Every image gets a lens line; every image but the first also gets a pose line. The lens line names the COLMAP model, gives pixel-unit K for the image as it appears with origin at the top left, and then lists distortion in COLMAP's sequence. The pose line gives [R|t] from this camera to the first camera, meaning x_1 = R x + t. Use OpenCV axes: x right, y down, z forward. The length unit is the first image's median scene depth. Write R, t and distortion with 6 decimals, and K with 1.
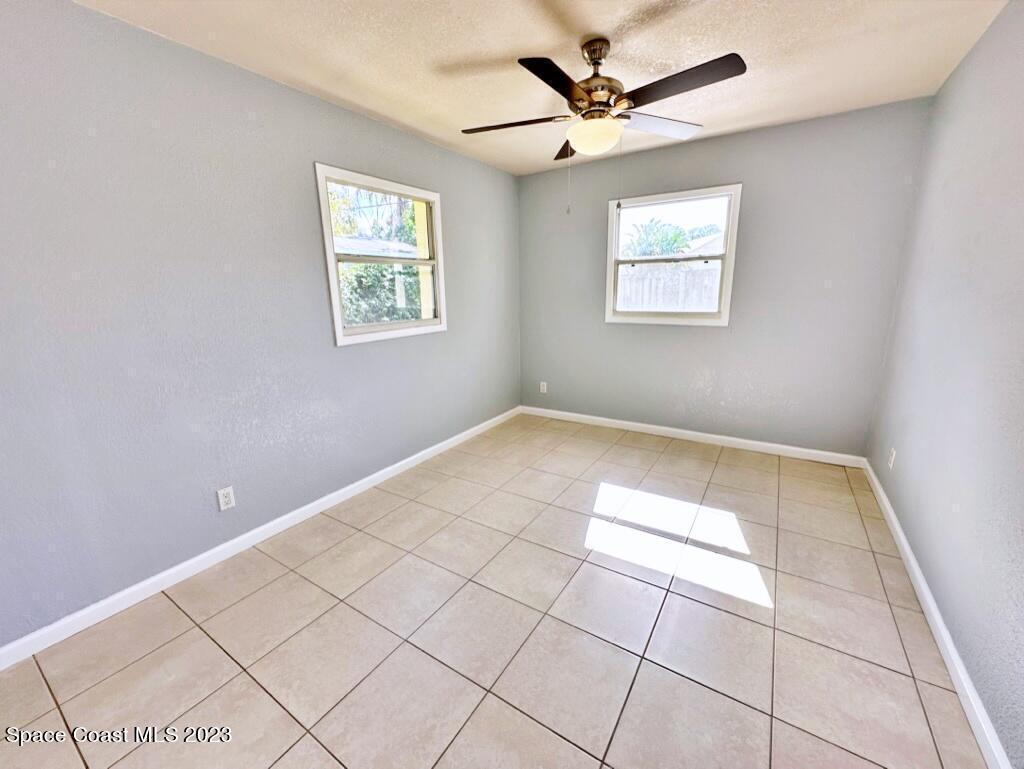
lens RADIAL K [[416.3, 0, 502.7], [0, 416.3, 383.8], [0, 0, 1]] dist [-0.003447, -0.000199]
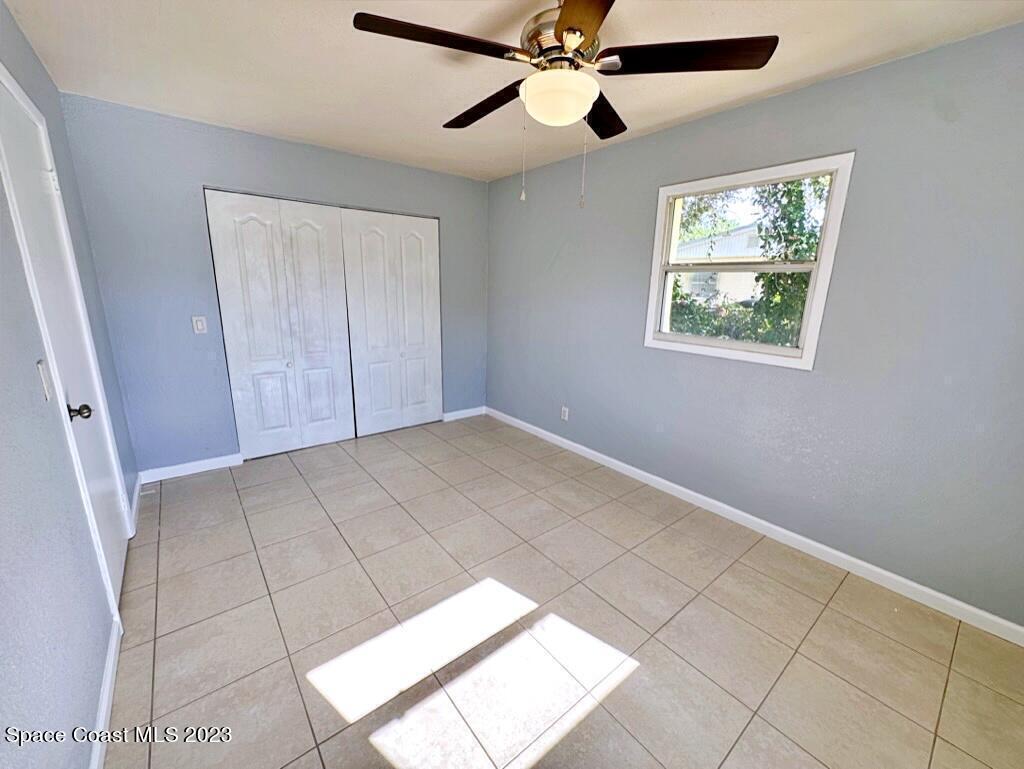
lens RADIAL K [[416.3, 0, 502.7], [0, 416.3, 383.8], [0, 0, 1]] dist [-0.003447, -0.000199]
pose [[-0.335678, 0.236607, -0.911777, 0.776242], [-0.213184, 0.923744, 0.318198, -0.267186], [0.917536, 0.301189, -0.259639, 0.944585]]
